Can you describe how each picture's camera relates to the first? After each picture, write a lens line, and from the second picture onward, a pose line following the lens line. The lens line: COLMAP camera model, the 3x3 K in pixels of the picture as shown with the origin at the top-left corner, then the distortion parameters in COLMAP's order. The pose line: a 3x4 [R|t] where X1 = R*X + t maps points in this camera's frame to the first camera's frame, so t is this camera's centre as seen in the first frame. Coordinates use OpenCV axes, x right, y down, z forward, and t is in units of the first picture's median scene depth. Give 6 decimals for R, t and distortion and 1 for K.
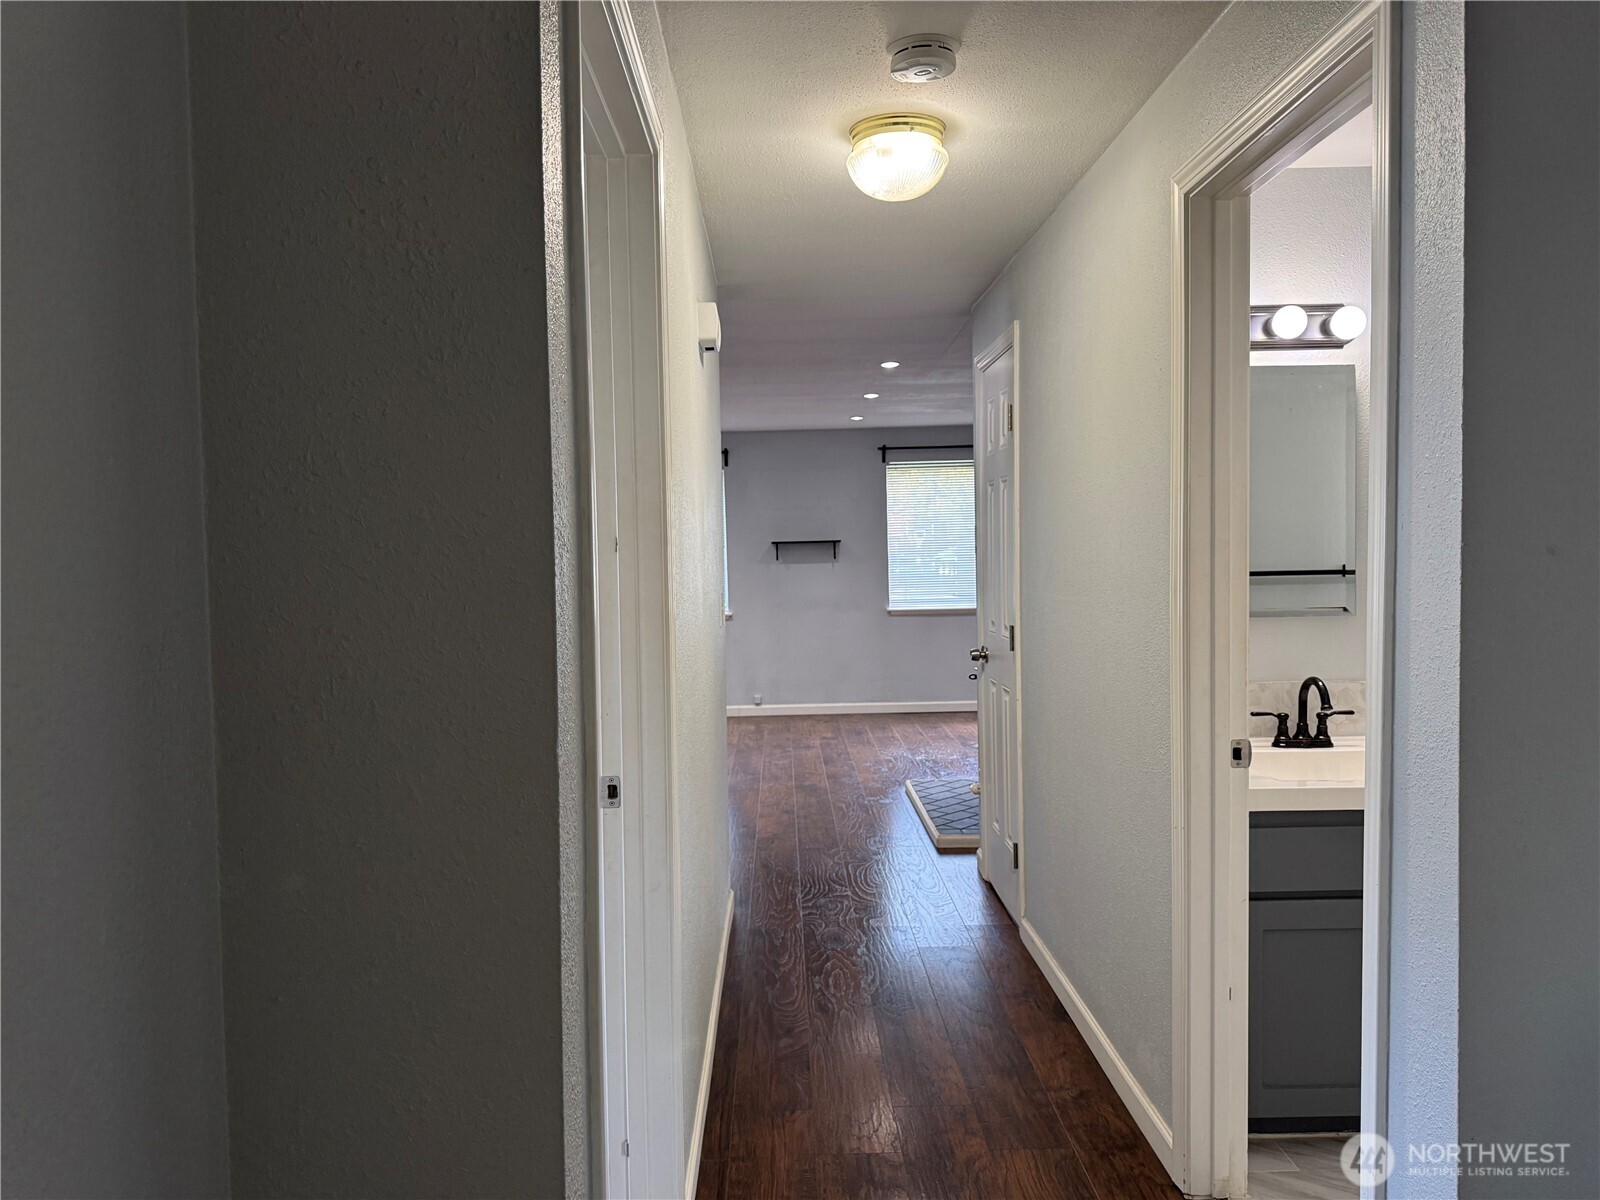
lens RADIAL K [[1122.4, 0, 816.6], [0, 1122.4, 596.0], [0, 0, 1]] dist [0.107285, -0.110883]
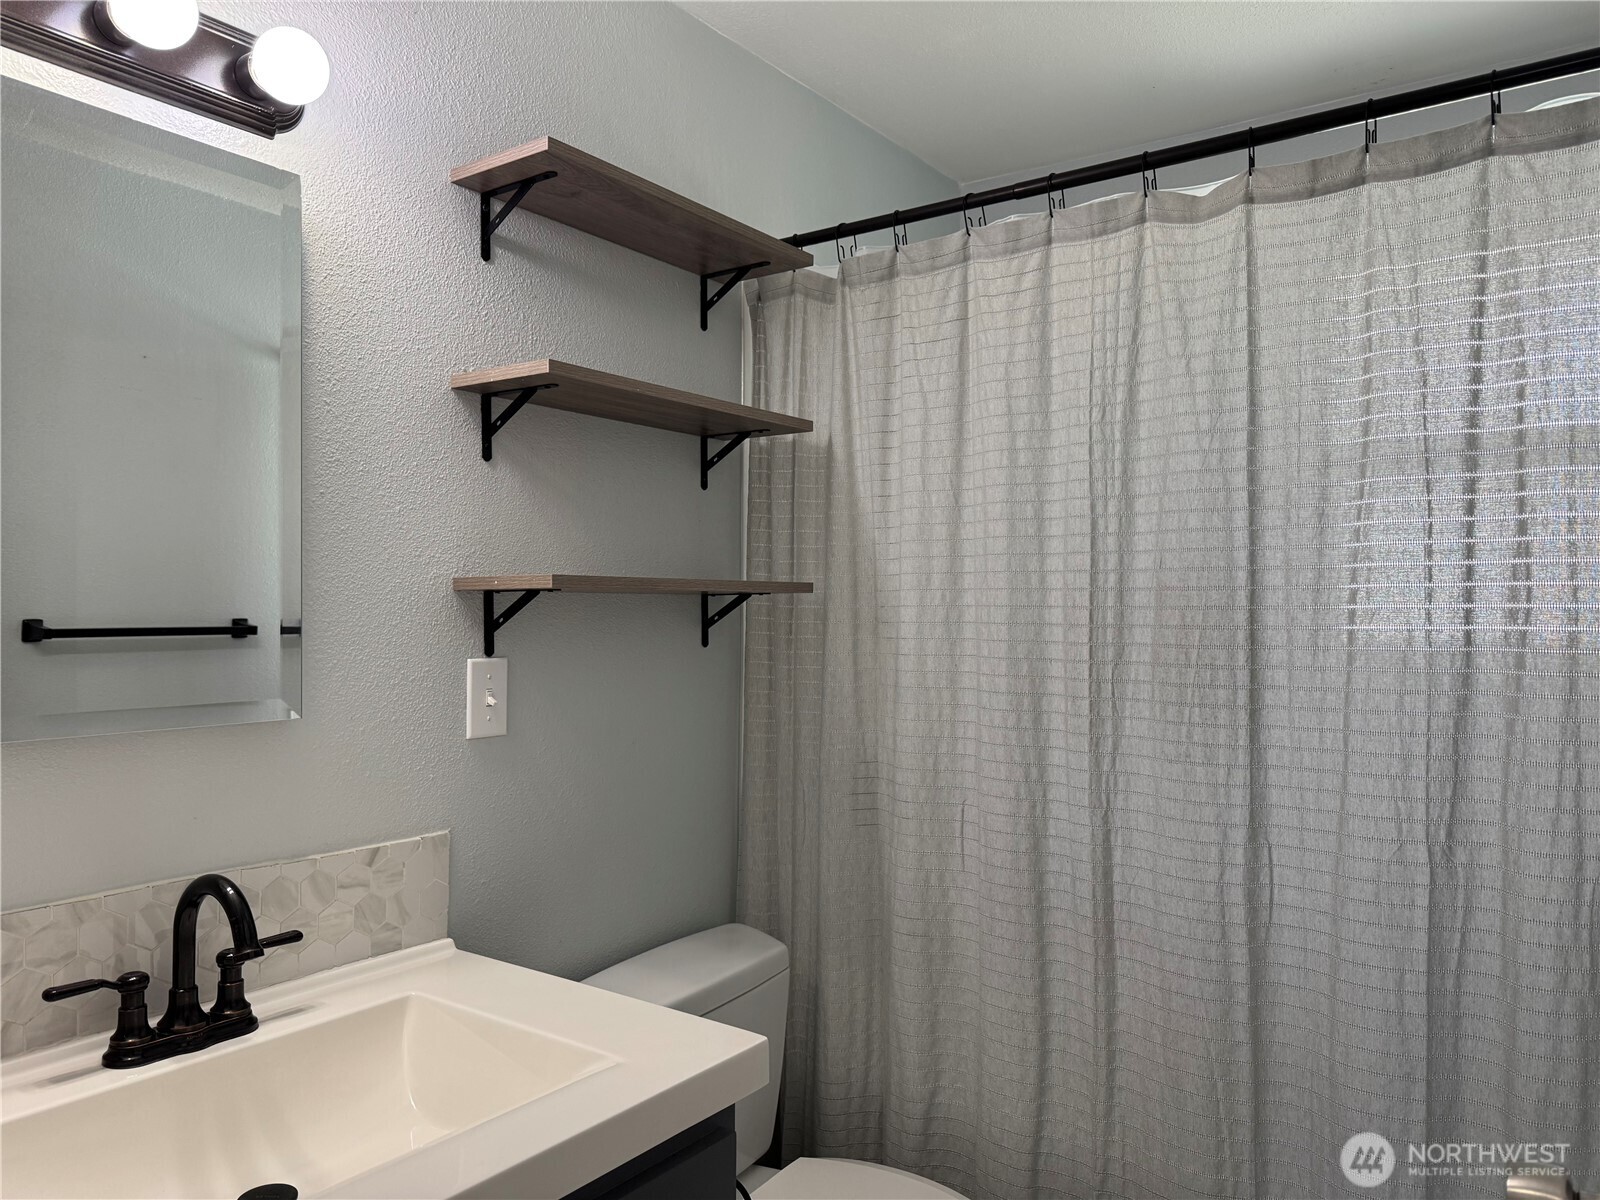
lens RADIAL K [[1122.4, 0, 816.6], [0, 1122.4, 596.0], [0, 0, 1]] dist [0.107285, -0.110883]
pose [[0.601898, 0.019286, 0.798340, 0.225885], [0.024872, 0.998771, -0.042880, -0.008255], [-0.798186, 0.045665, 0.600678, 0.554102]]
